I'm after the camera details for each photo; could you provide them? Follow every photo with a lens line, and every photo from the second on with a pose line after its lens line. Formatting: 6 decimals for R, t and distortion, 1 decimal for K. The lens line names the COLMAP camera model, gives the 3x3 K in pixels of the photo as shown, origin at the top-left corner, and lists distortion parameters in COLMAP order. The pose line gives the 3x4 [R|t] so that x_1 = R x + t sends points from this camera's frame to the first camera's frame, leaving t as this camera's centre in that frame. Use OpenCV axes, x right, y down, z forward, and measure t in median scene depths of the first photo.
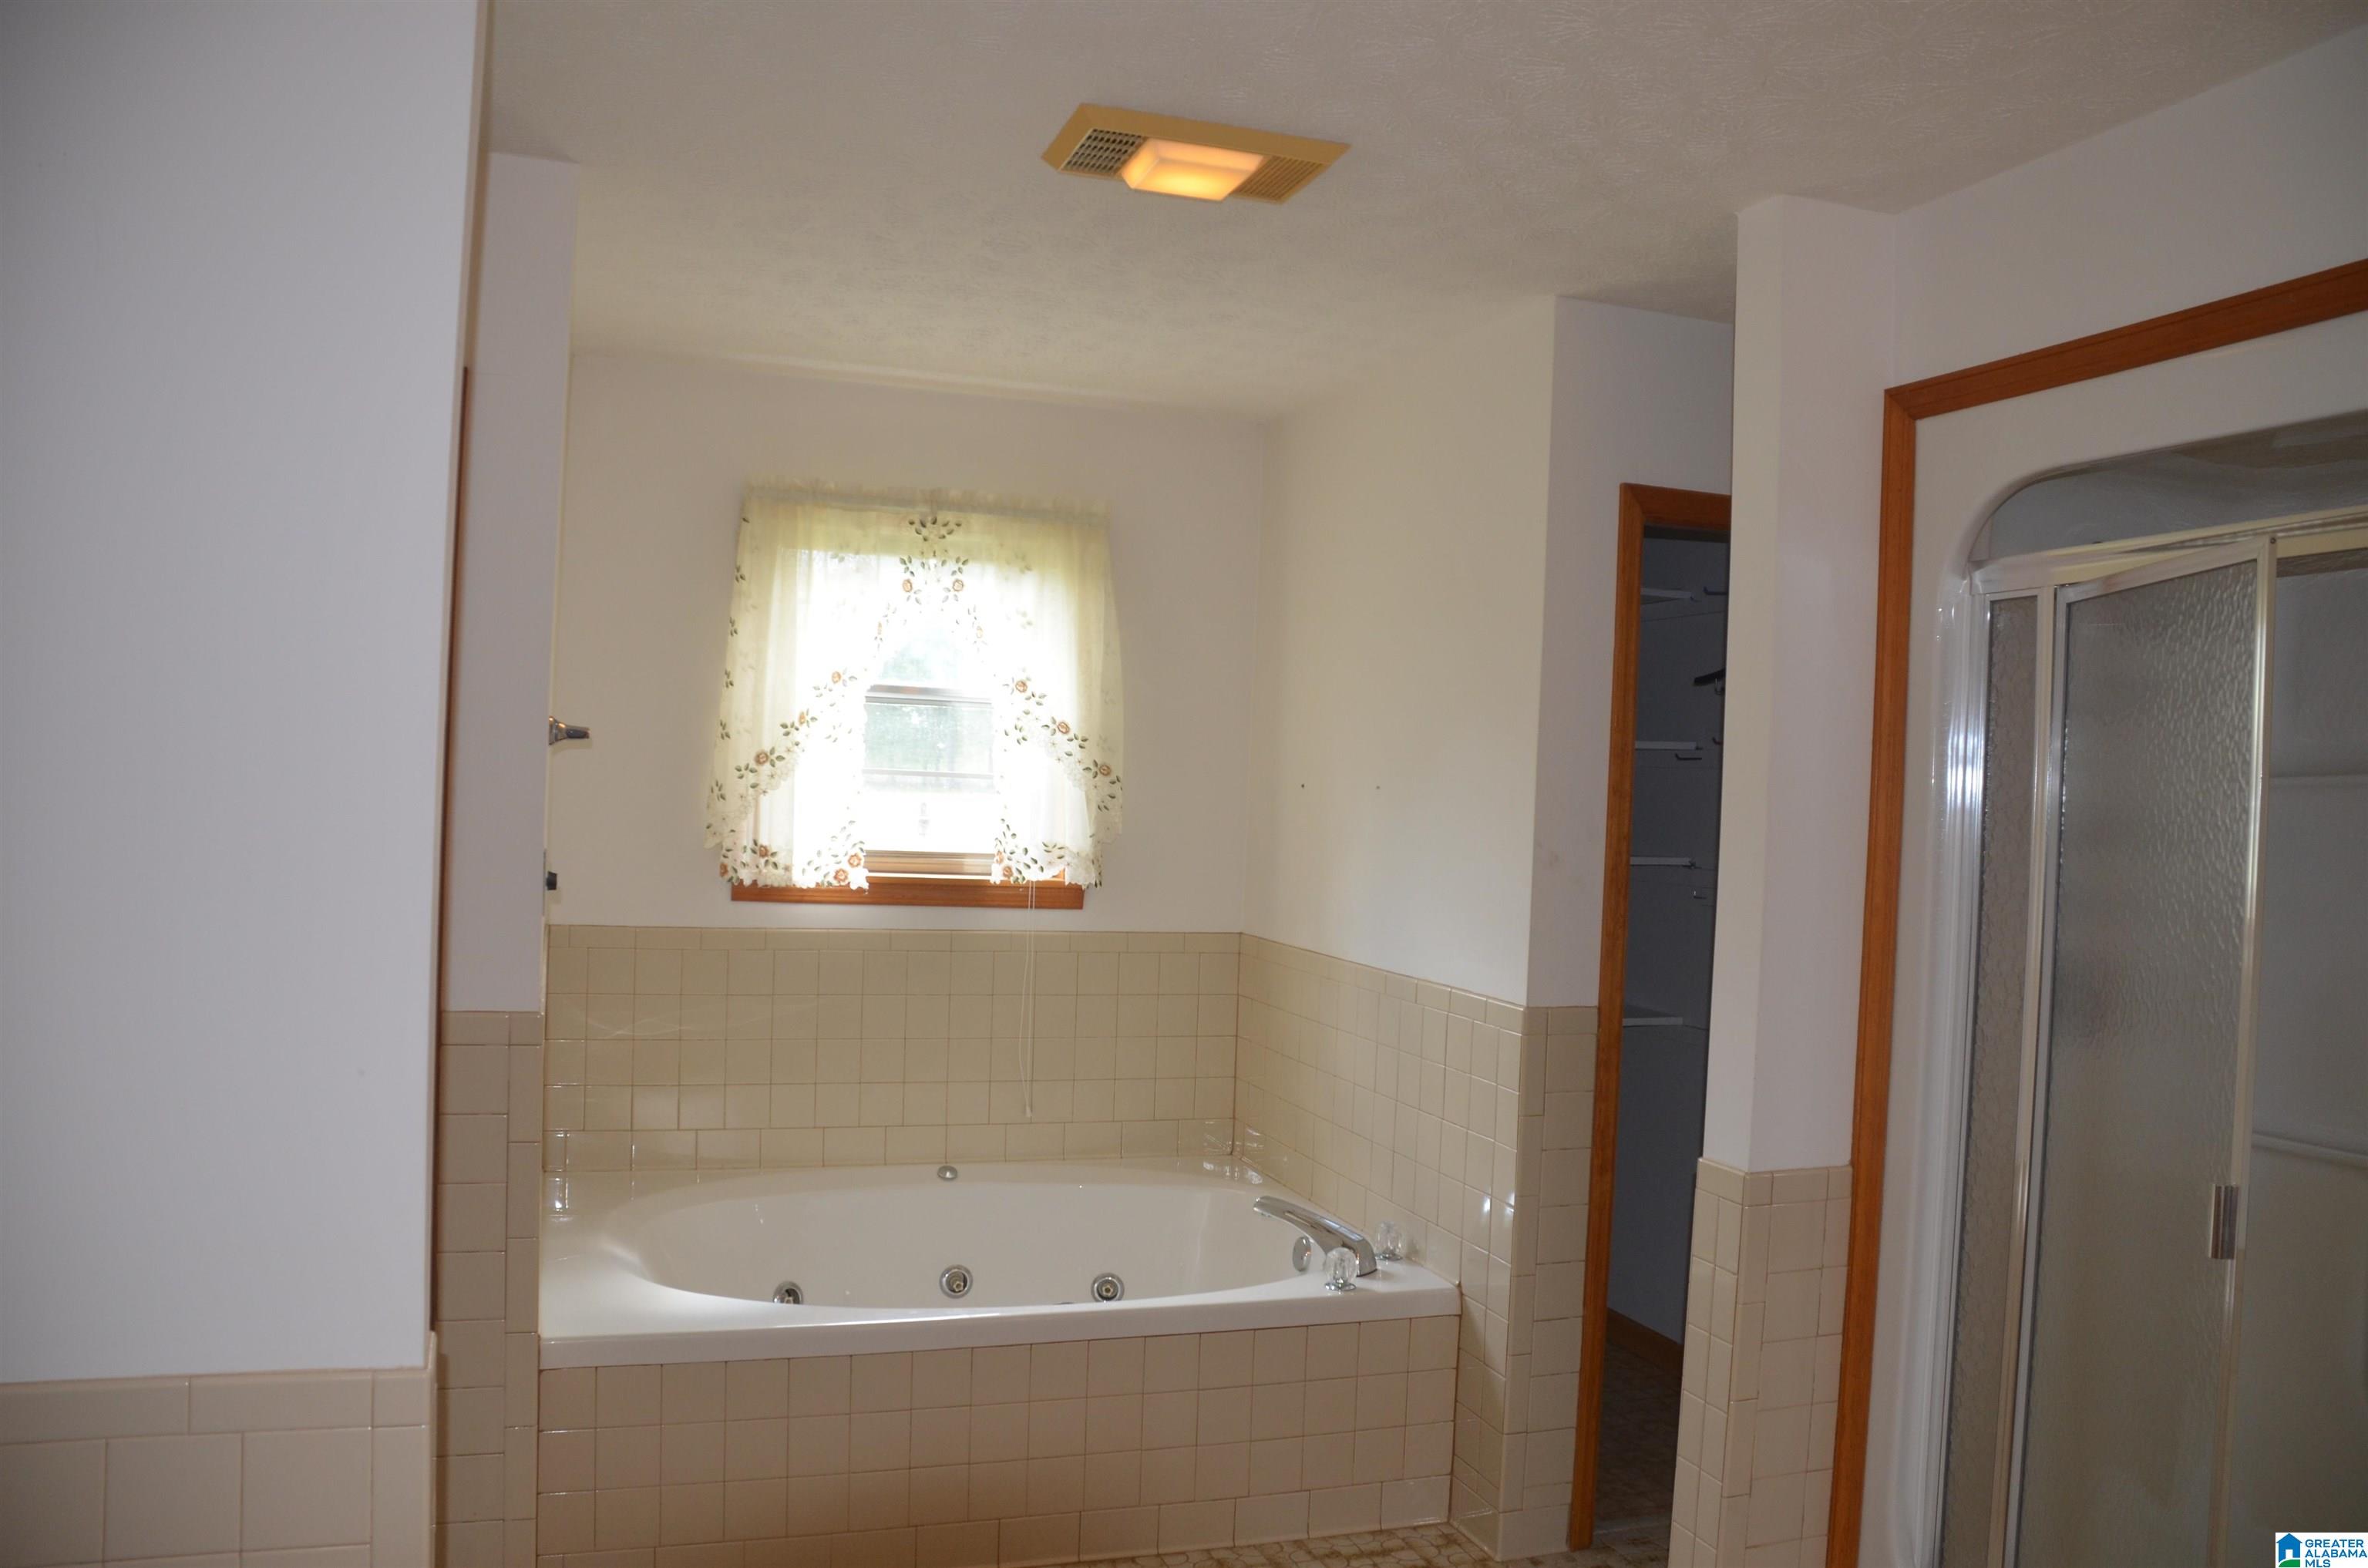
lens RADIAL K [[1978.1, 0, 1241.4], [0, 1978.1, 806.0], [0, 0, 1]] dist [-0.116384, 0.135756]
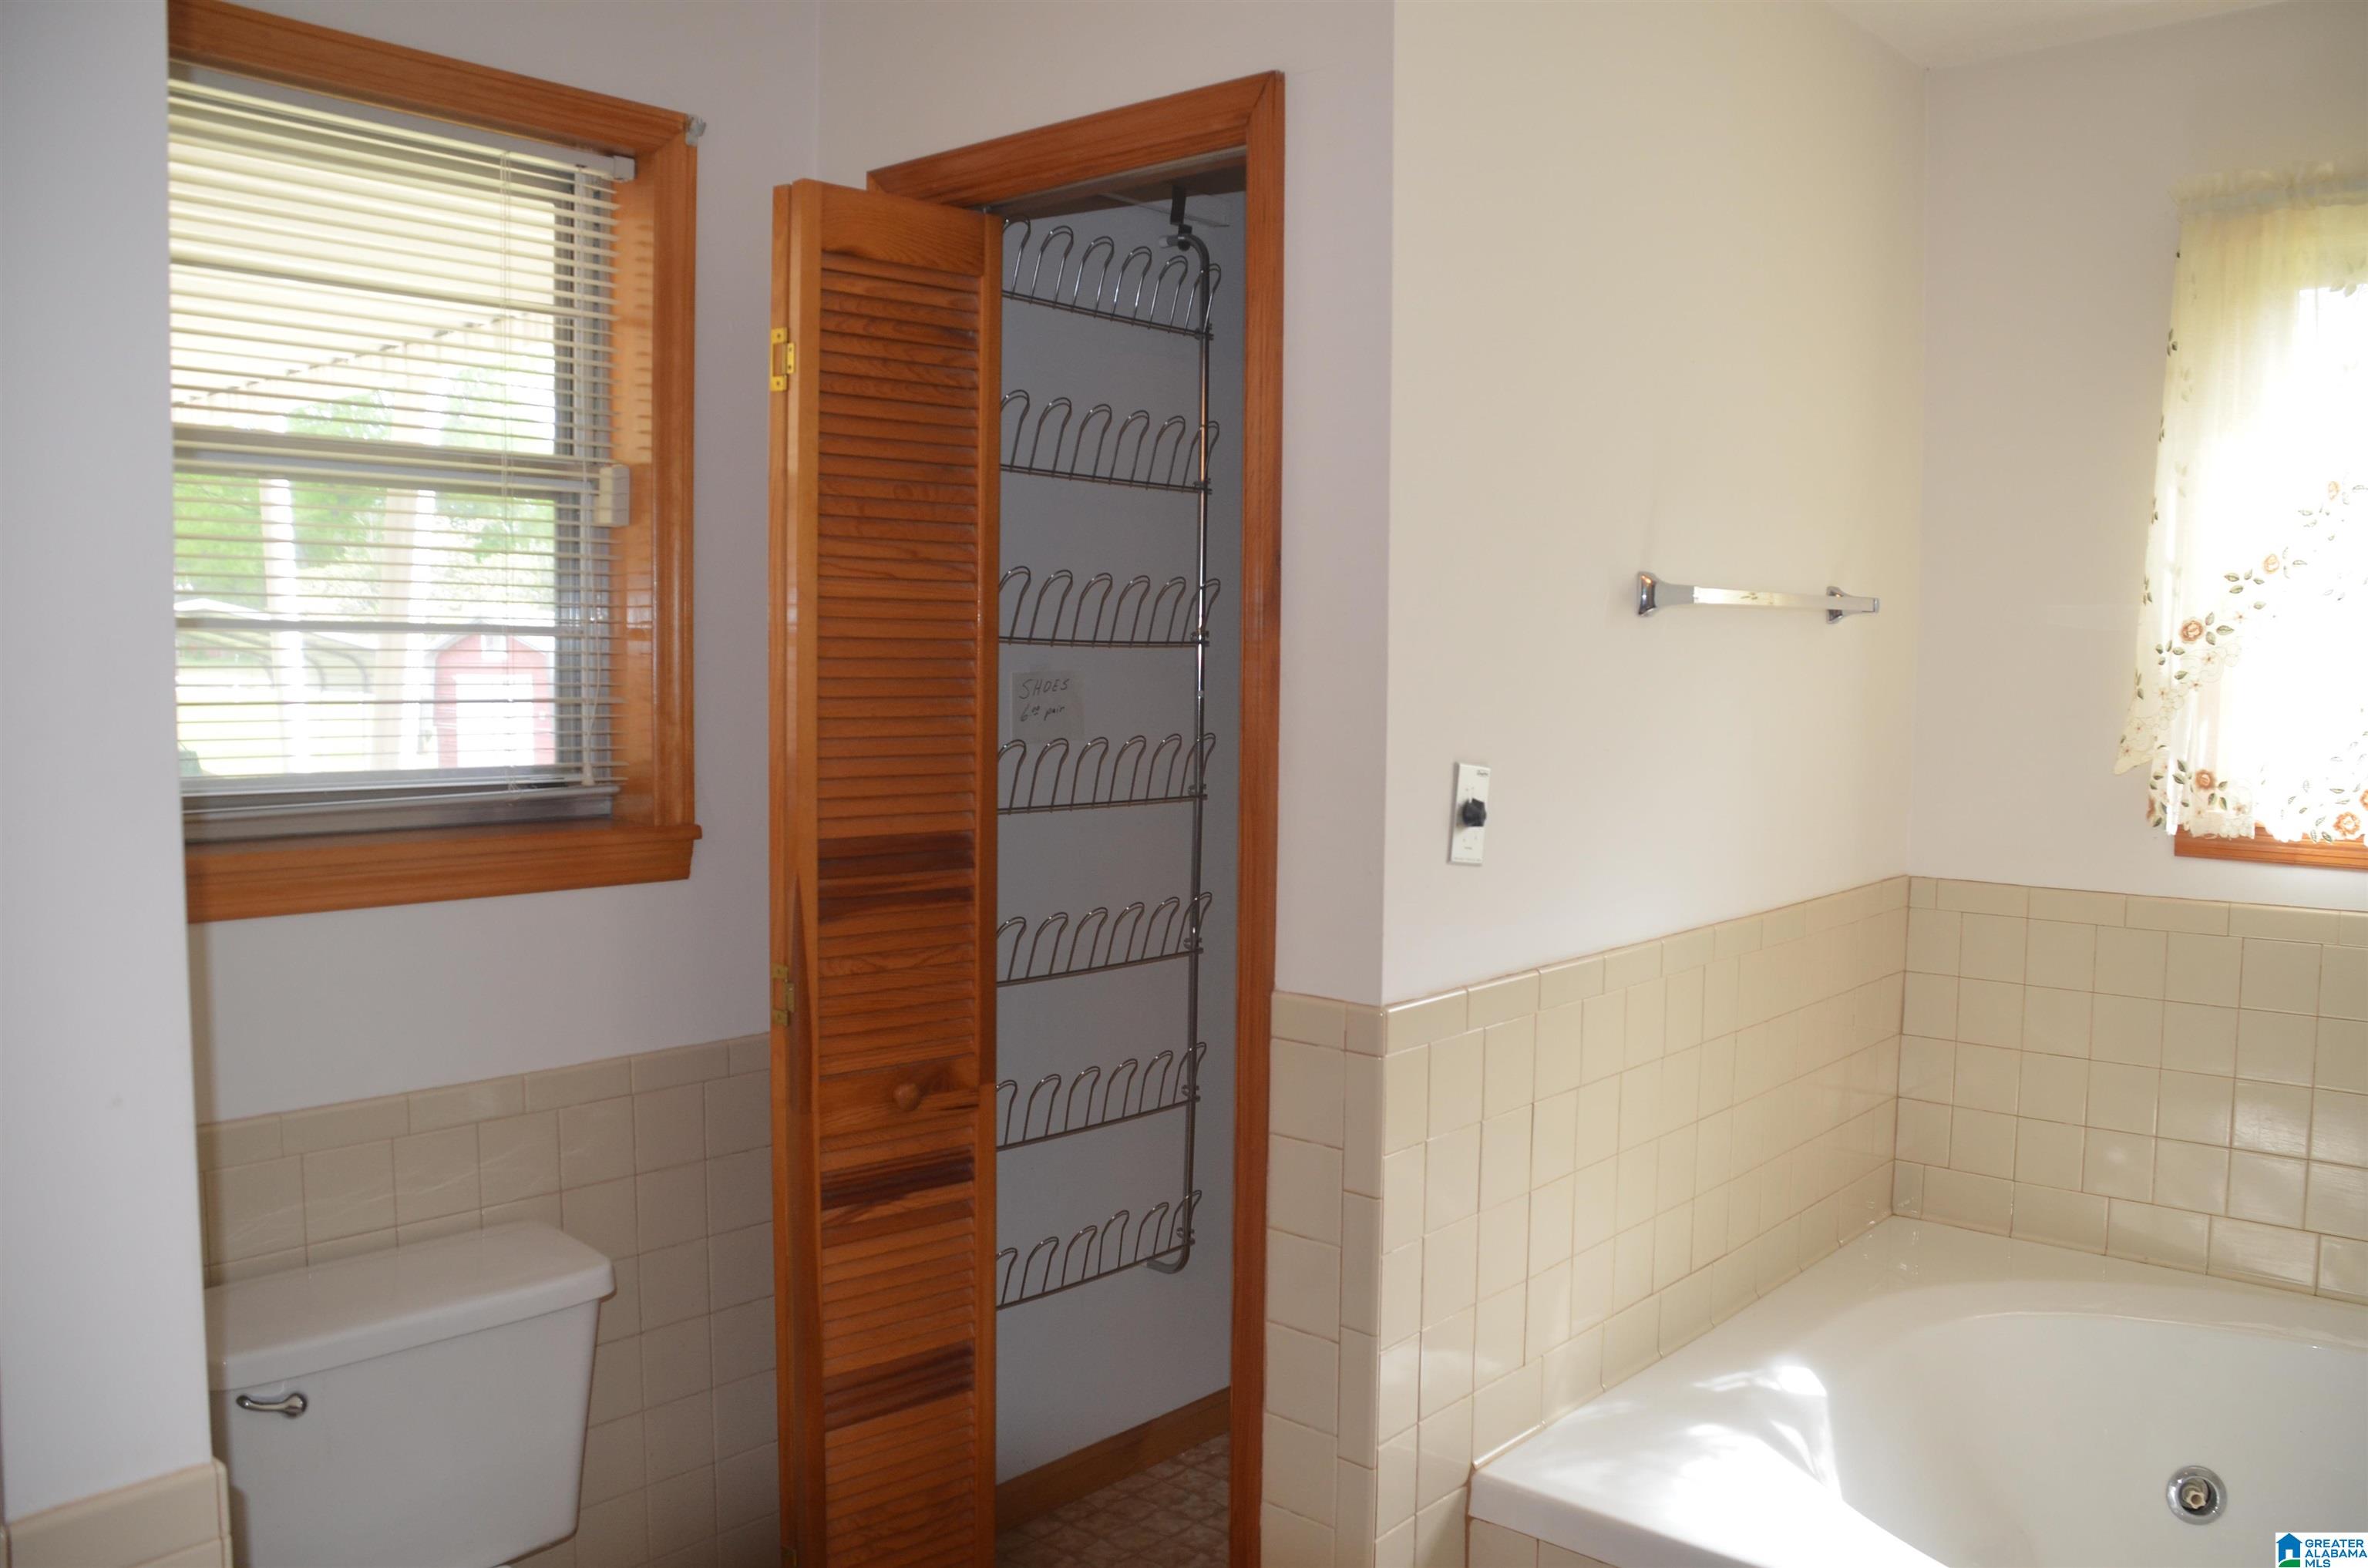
lens RADIAL K [[1978.1, 0, 1241.4], [0, 1978.1, 806.0], [0, 0, 1]] dist [-0.116384, 0.135756]
pose [[0.495921, 0.028202, -0.867910, 0.141750], [-0.001712, 0.999502, 0.031500, 0.012295], [0.868366, -0.014136, 0.495722, 0.424742]]
